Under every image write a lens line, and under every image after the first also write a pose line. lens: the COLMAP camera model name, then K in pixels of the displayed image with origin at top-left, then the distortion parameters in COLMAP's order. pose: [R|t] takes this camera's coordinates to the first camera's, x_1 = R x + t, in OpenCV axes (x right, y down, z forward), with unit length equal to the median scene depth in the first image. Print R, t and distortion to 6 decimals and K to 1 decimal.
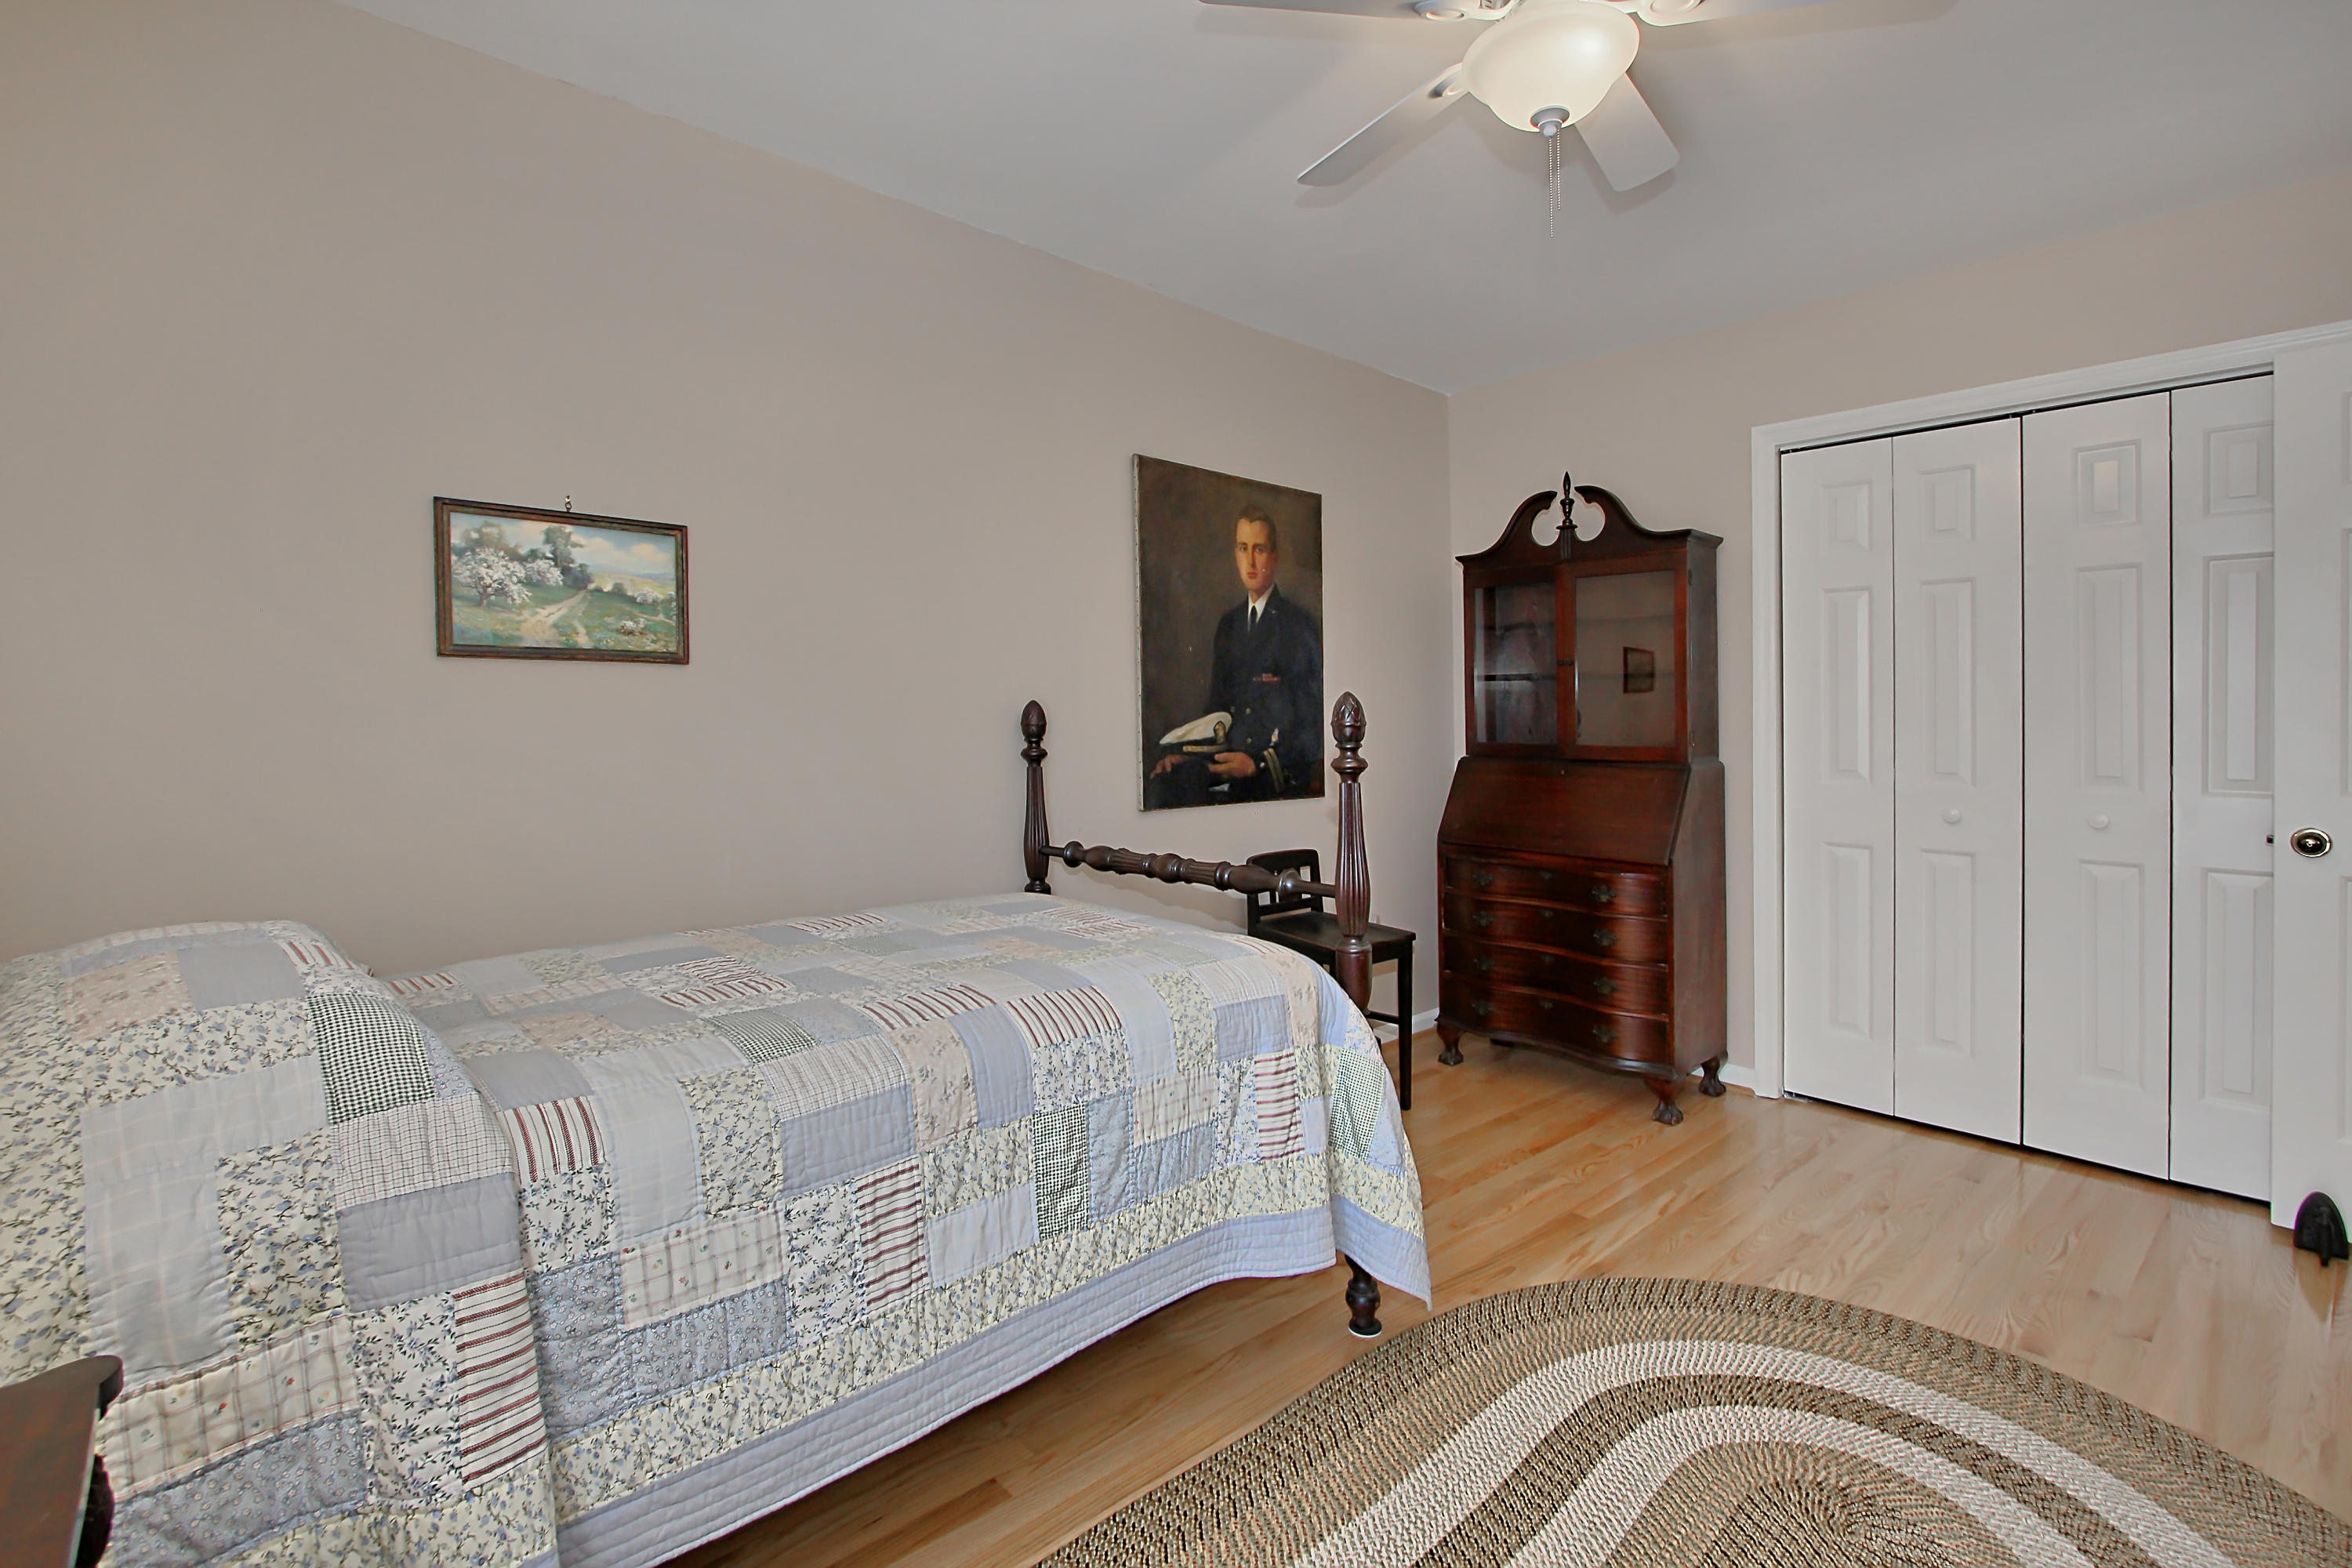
lens RADIAL K [[1106.2, 0, 1184.7], [0, 1106.2, 724.0], [0, 0, 1]] dist [-0.005329, 0.000074]
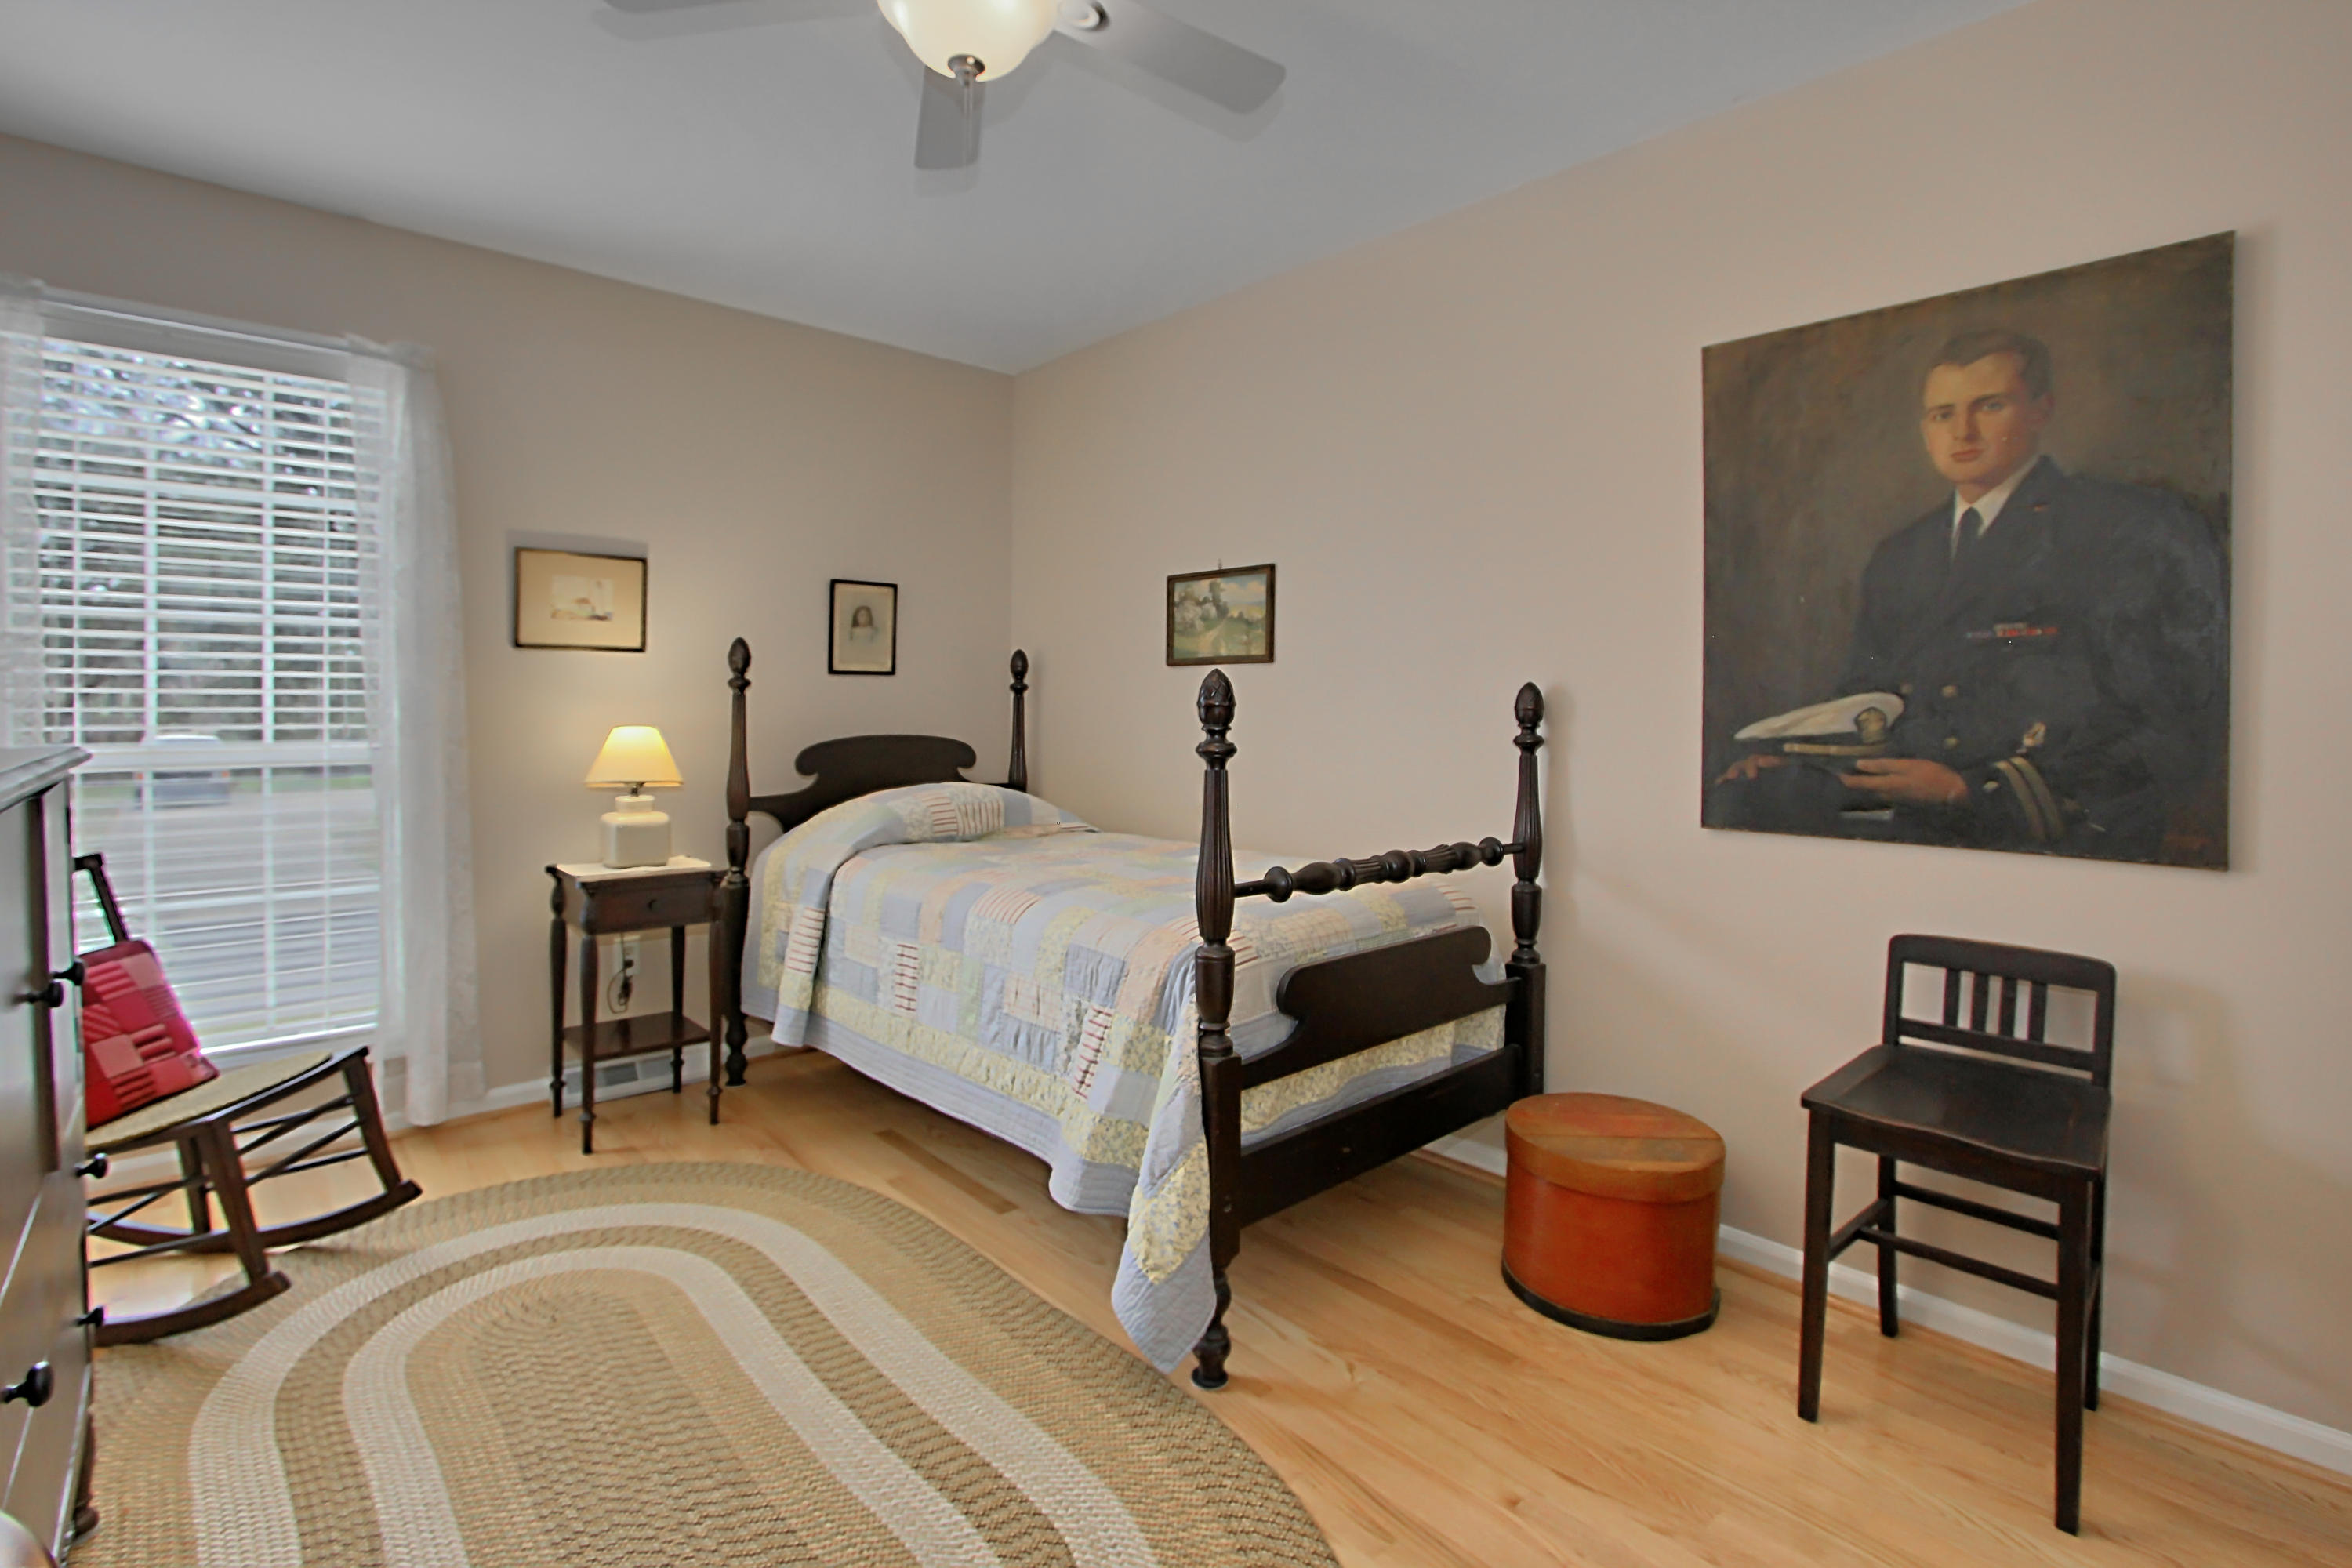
lens RADIAL K [[1106.2, 0, 1169.9], [0, 1106.2, 730.8], [0, 0, 1]] dist [-0.005329, 0.000074]
pose [[-0.000737, 0.022783, -0.999740, 0.697466], [-0.012265, 0.999665, 0.022791, 0.001194], [0.999925, 0.012278, -0.000457, 0.638798]]
